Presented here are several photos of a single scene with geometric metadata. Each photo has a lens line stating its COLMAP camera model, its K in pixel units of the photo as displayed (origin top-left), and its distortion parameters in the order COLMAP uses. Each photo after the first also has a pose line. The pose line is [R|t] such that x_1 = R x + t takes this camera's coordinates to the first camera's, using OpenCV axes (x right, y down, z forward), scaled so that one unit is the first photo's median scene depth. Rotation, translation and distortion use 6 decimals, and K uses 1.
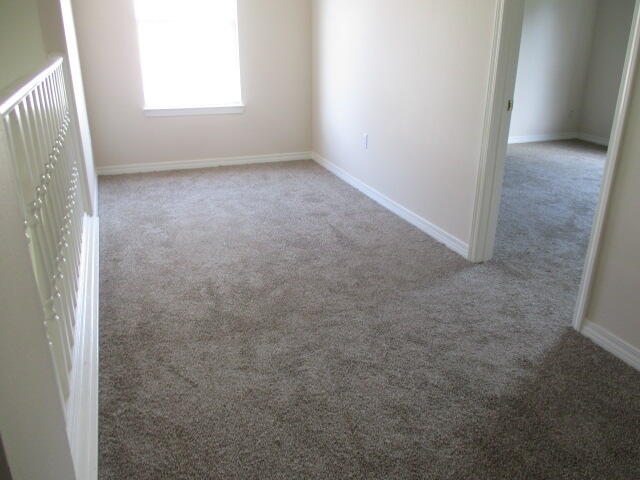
lens RADIAL K [[540.4, 0, 320.2], [0, 540.4, 239.6], [0, 0, 1]] dist [-0.025484, 0.005304]
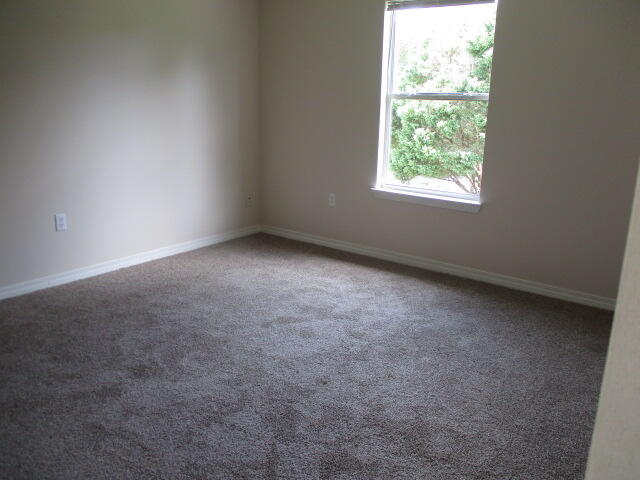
lens RADIAL K [[540.4, 0, 320.2], [0, 540.4, 239.4], [0, 0, 1]] dist [-0.025484, 0.005304]
pose [[0.856080, -0.129133, 0.500451, 0.232059], [0.176893, 0.983012, -0.048947, -0.170271], [-0.485629, 0.130429, 0.864380, 0.424682]]
